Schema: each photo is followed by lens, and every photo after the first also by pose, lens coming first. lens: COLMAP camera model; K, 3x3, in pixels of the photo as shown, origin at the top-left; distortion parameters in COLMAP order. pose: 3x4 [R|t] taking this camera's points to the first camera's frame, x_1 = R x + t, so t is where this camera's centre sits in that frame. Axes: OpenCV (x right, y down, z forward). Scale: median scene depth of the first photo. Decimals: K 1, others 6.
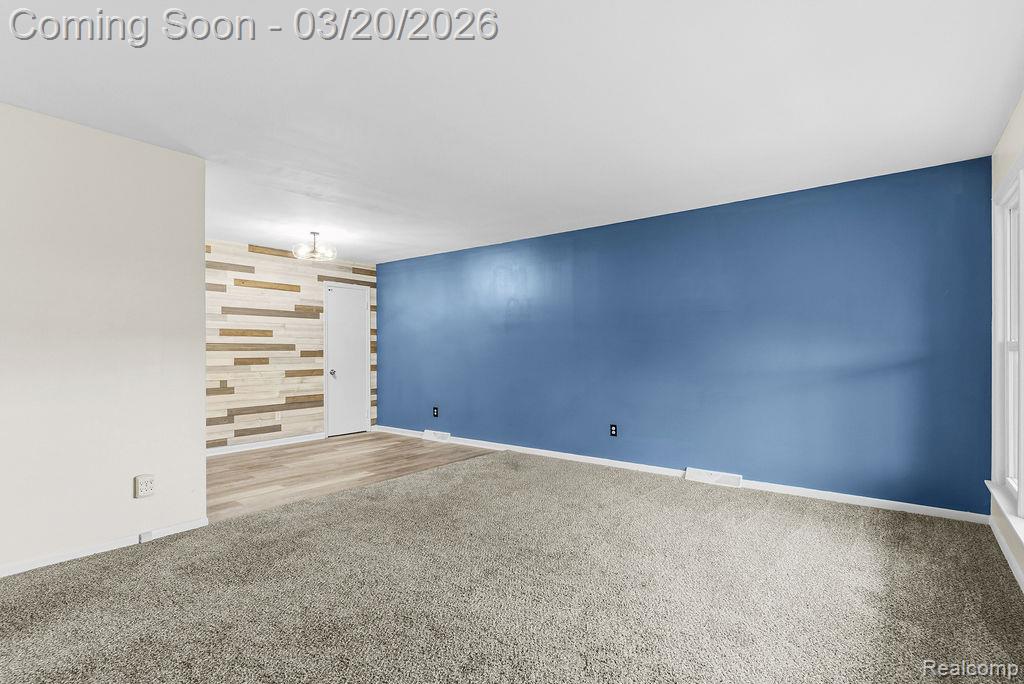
lens RADIAL K [[490.6, 0, 507.8], [0, 490.6, 348.1], [0, 0, 1]] dist [-0.000540, 0.000647]
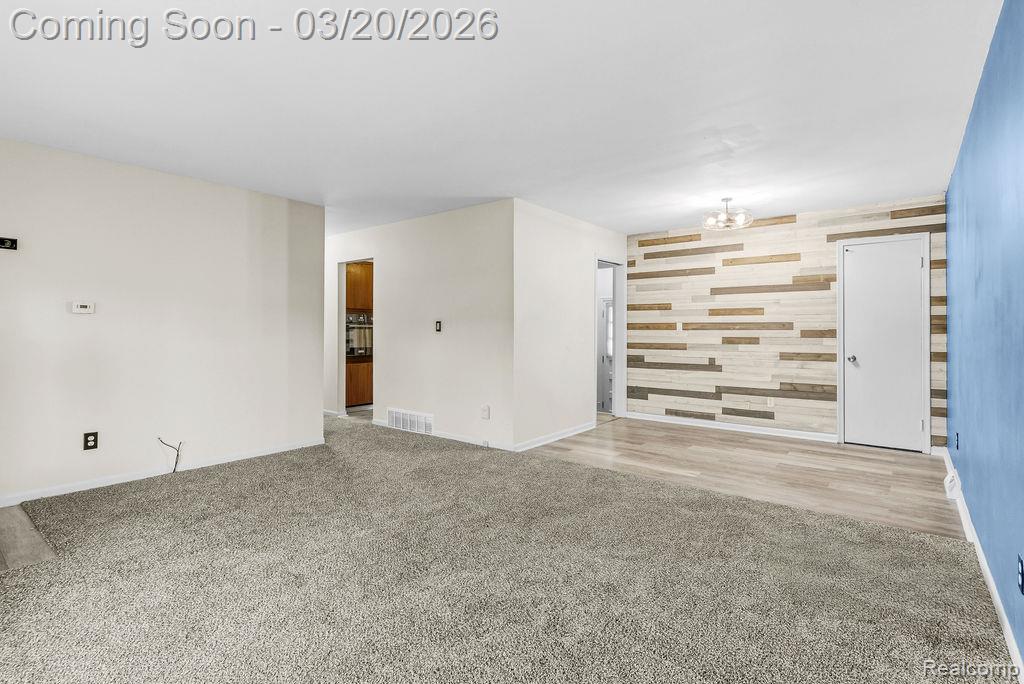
lens RADIAL K [[490.6, 0, 514.7], [0, 490.6, 326.2], [0, 0, 1]] dist [-0.000540, 0.000647]
pose [[0.003737, -0.005484, -0.999978, 0.417919], [0.004963, 0.999973, -0.005465, 0.000985], [0.999981, -0.004942, 0.003765, 0.505290]]
